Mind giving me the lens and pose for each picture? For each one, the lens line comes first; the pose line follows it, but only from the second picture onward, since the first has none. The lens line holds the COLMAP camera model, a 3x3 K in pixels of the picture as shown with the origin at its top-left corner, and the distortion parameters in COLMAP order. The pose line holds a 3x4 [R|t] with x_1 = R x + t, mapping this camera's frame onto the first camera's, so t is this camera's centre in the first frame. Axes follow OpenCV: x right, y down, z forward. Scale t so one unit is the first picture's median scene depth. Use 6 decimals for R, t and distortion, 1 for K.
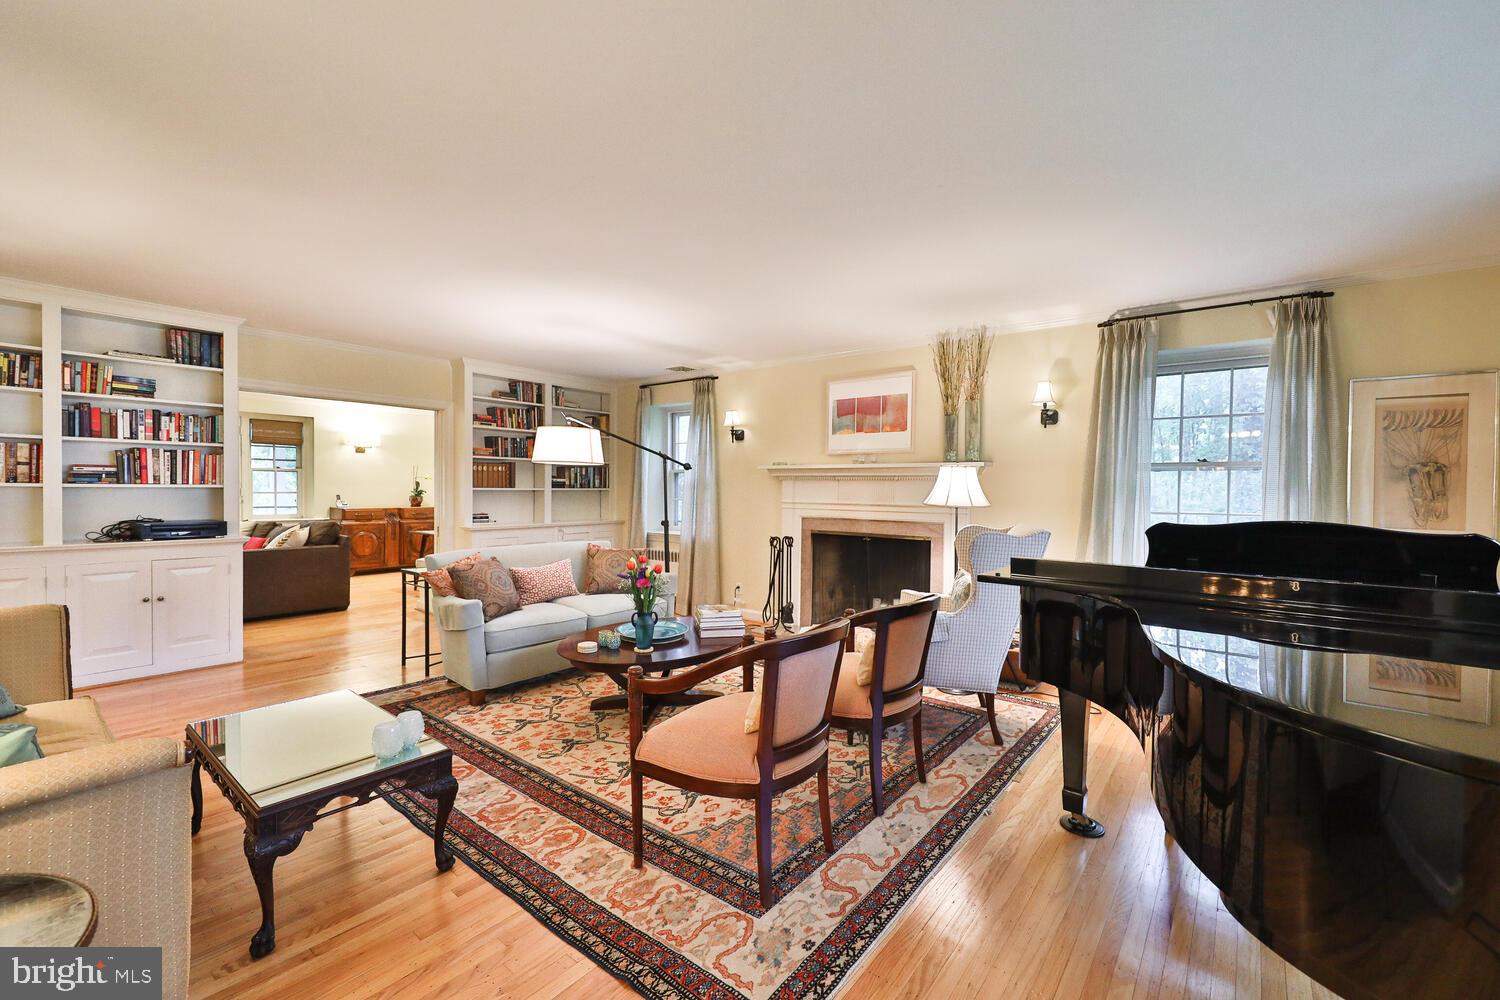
lens RADIAL K [[617.1, 0, 775.0], [0, 617.1, 496.8], [0, 0, 1]] dist [-0.000060, -0.000030]
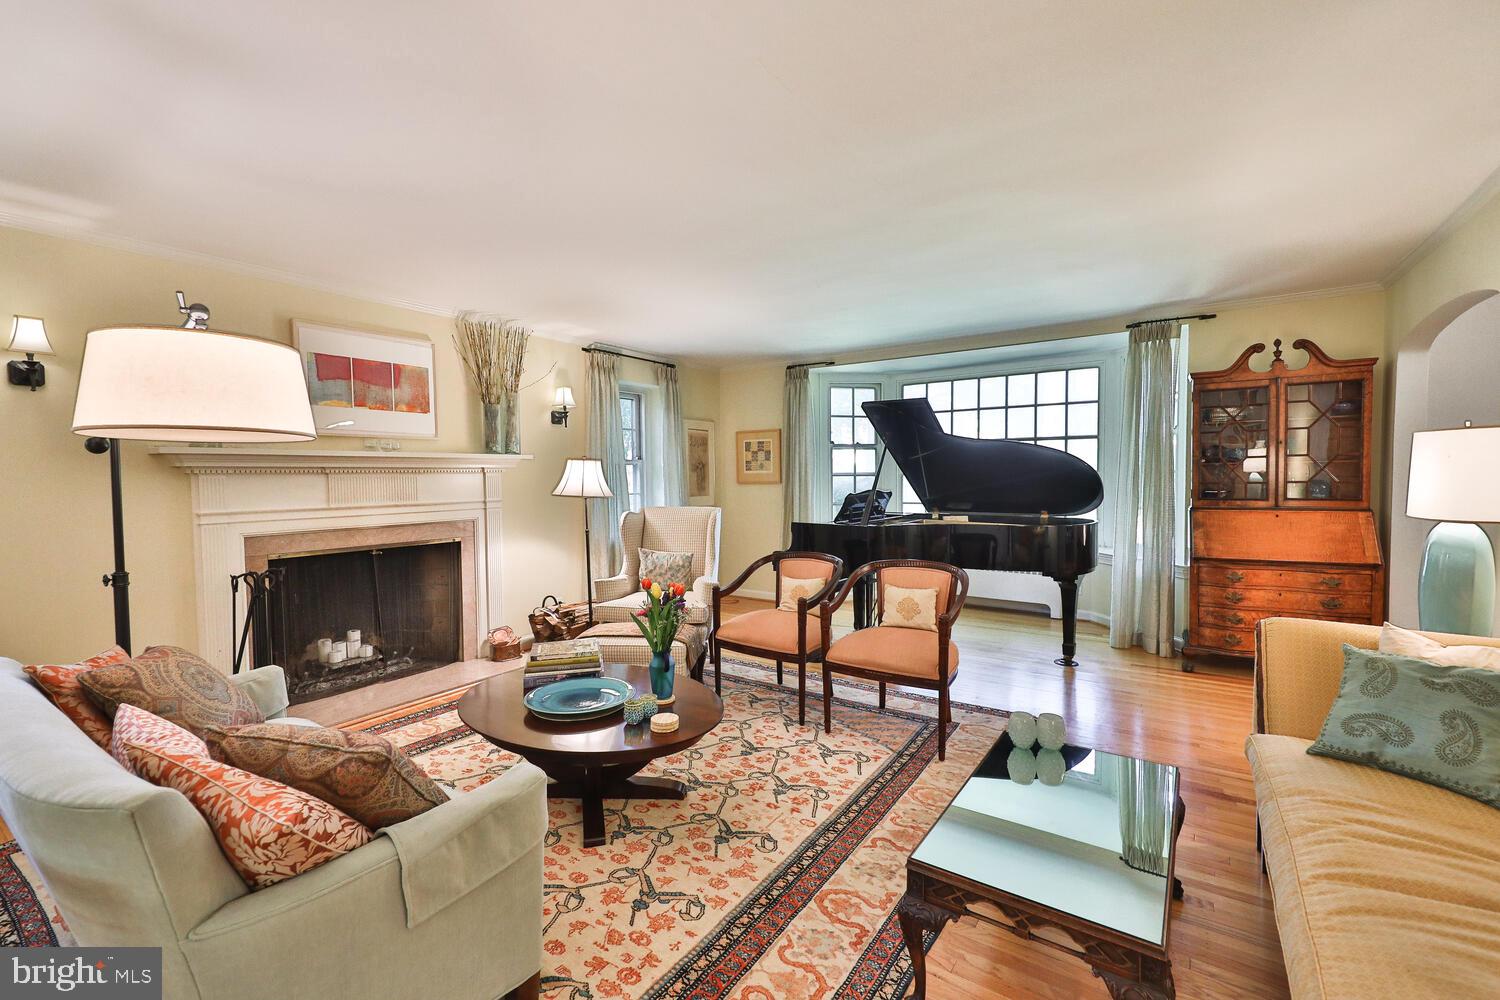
lens RADIAL K [[627.4, 0, 750.0], [0, 627.4, 500.0], [0, 0, 1]] dist [0.000041, -0.000051]
pose [[-0.042142, -0.047223, 0.997995, -0.967114], [0.028047, 0.998433, 0.048428, -0.029879], [-0.998718, 0.030032, -0.040751, 0.909869]]
